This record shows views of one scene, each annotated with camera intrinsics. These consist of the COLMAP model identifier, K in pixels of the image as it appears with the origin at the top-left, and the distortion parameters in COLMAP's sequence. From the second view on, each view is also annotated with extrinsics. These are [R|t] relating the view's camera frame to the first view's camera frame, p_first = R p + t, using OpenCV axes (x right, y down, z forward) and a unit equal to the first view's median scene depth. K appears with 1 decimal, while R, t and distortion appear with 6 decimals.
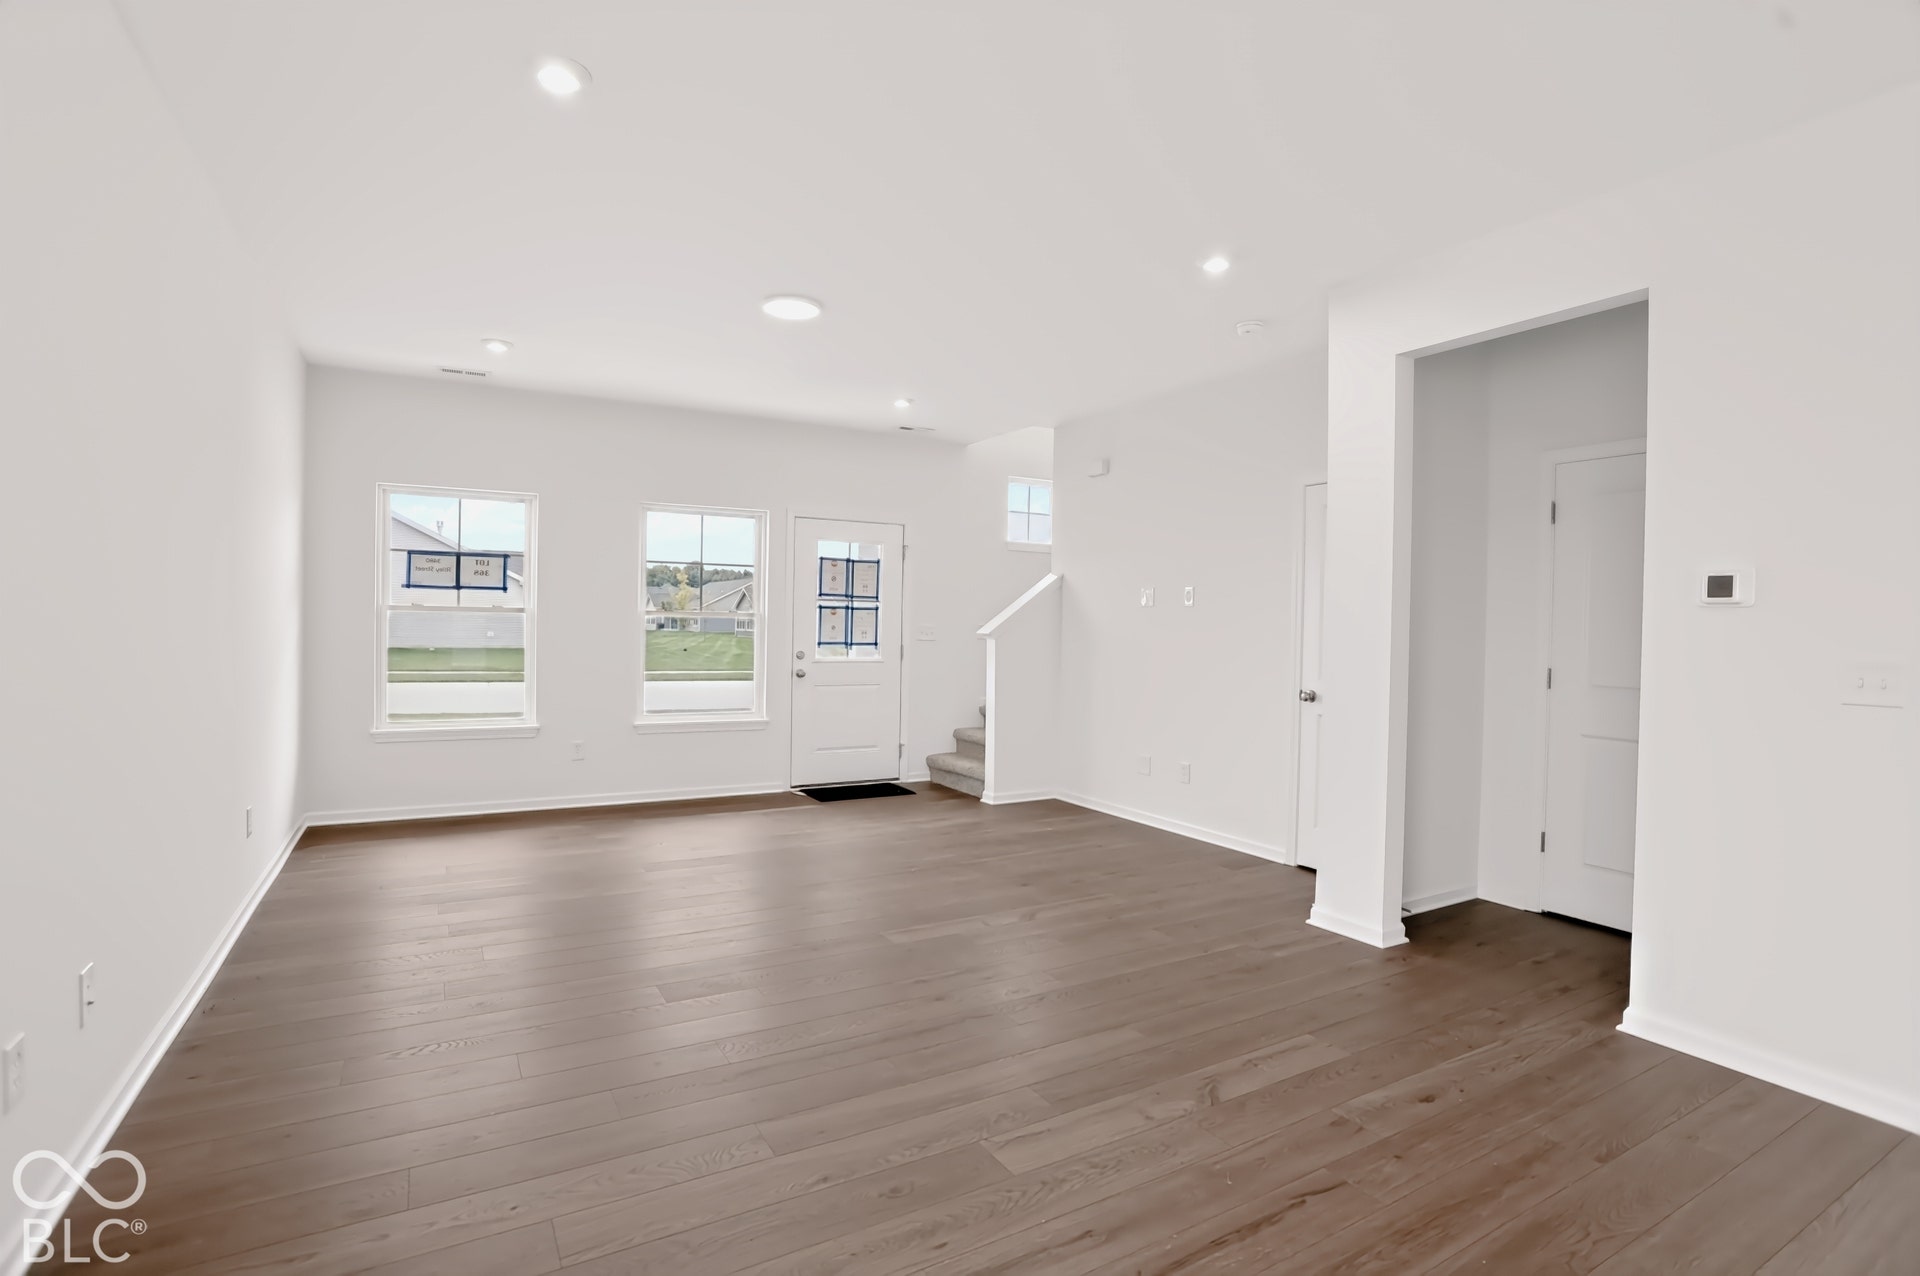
lens RADIAL K [[945.1, 0, 953.3], [0, 945.1, 625.4], [0, 0, 1]] dist [-0.005769, 0.000805]
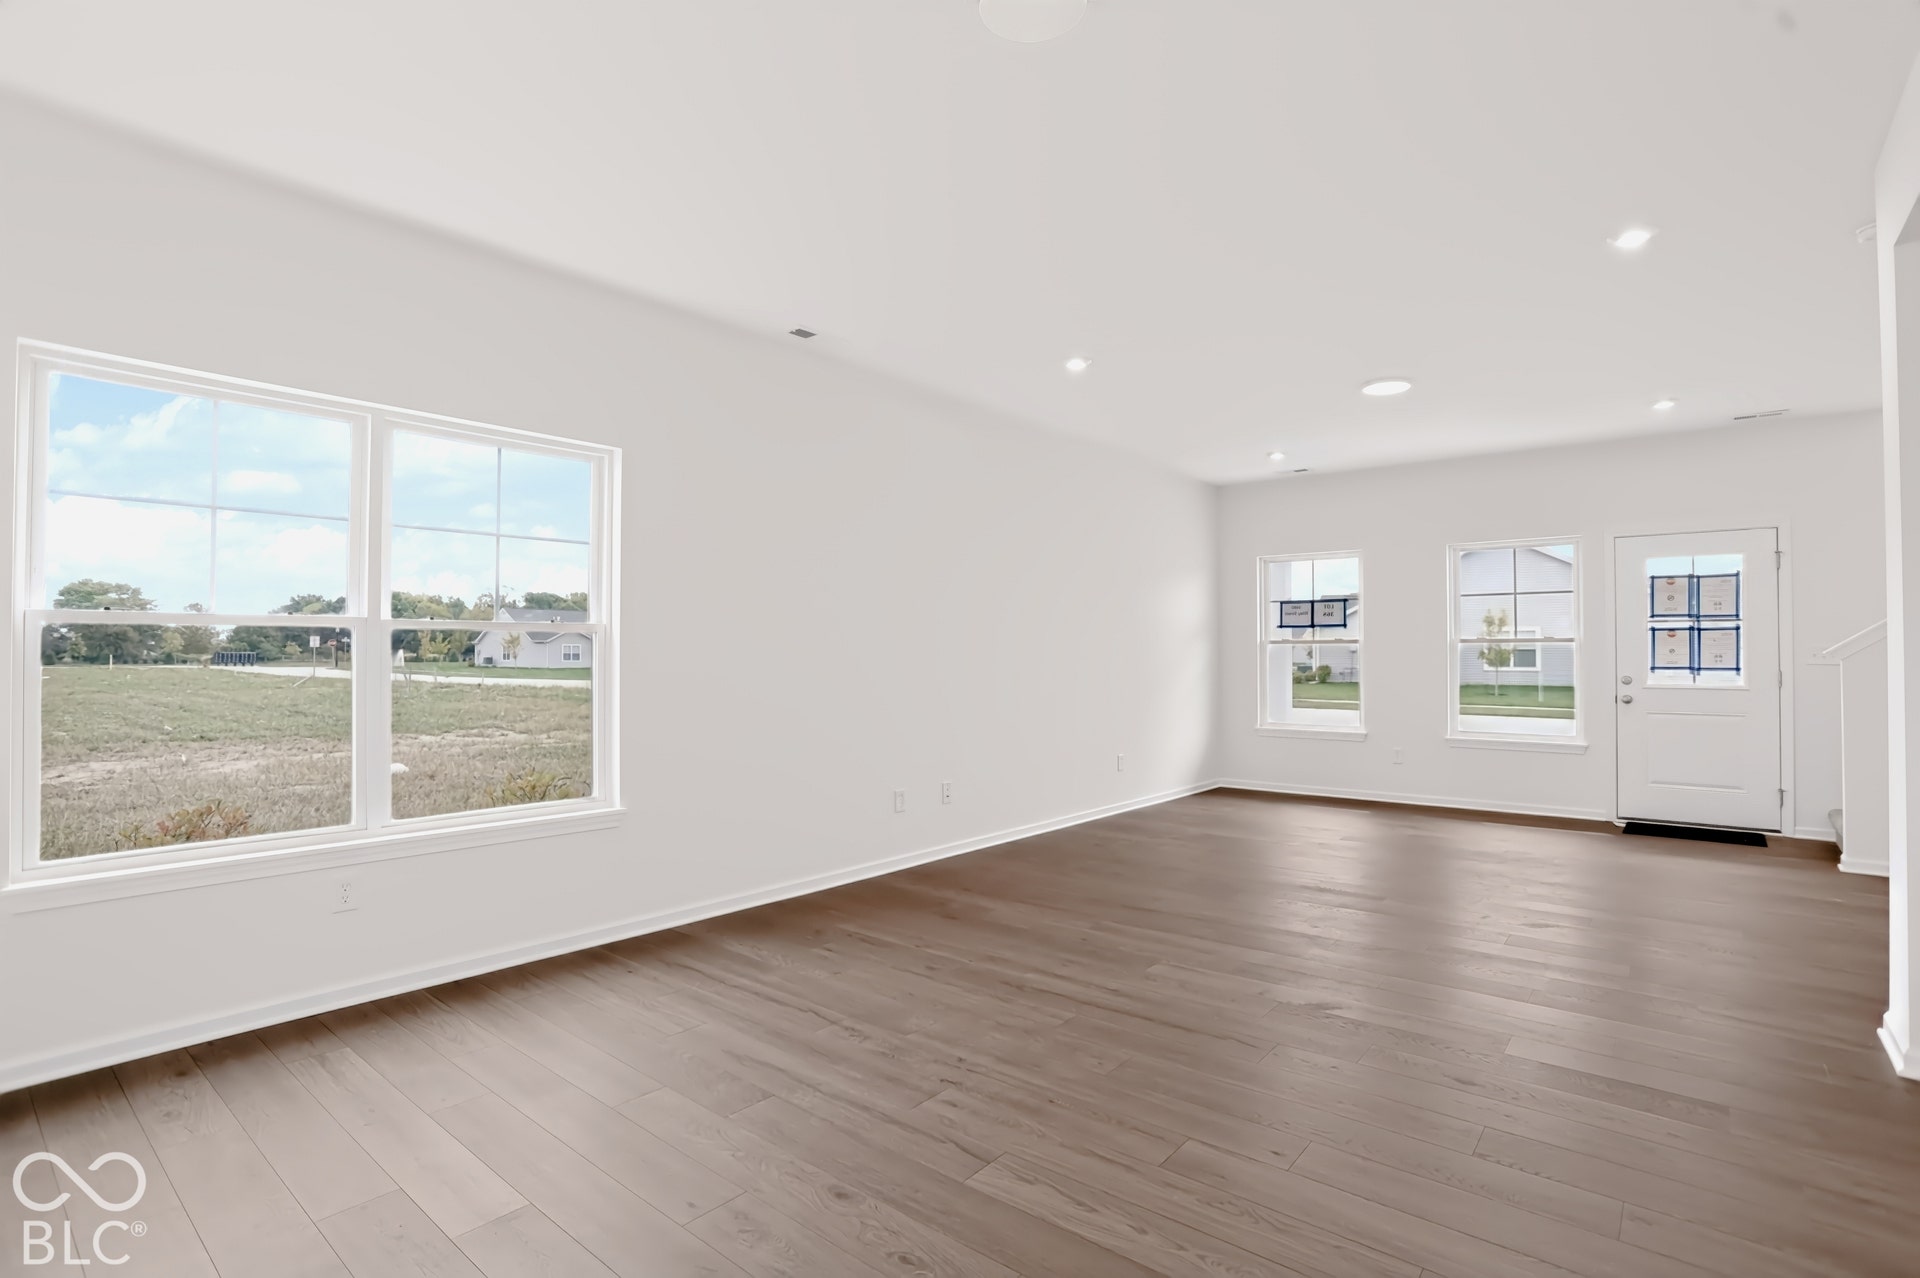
lens RADIAL K [[945.1, 0, 964.9], [0, 945.1, 648.3], [0, 0, 1]] dist [-0.005769, 0.000805]
pose [[0.378223, -0.019761, -0.925503, 0.466258], [0.009064, 0.999803, -0.017643, 0.009613], [0.925670, -0.001716, 0.378328, 0.020560]]
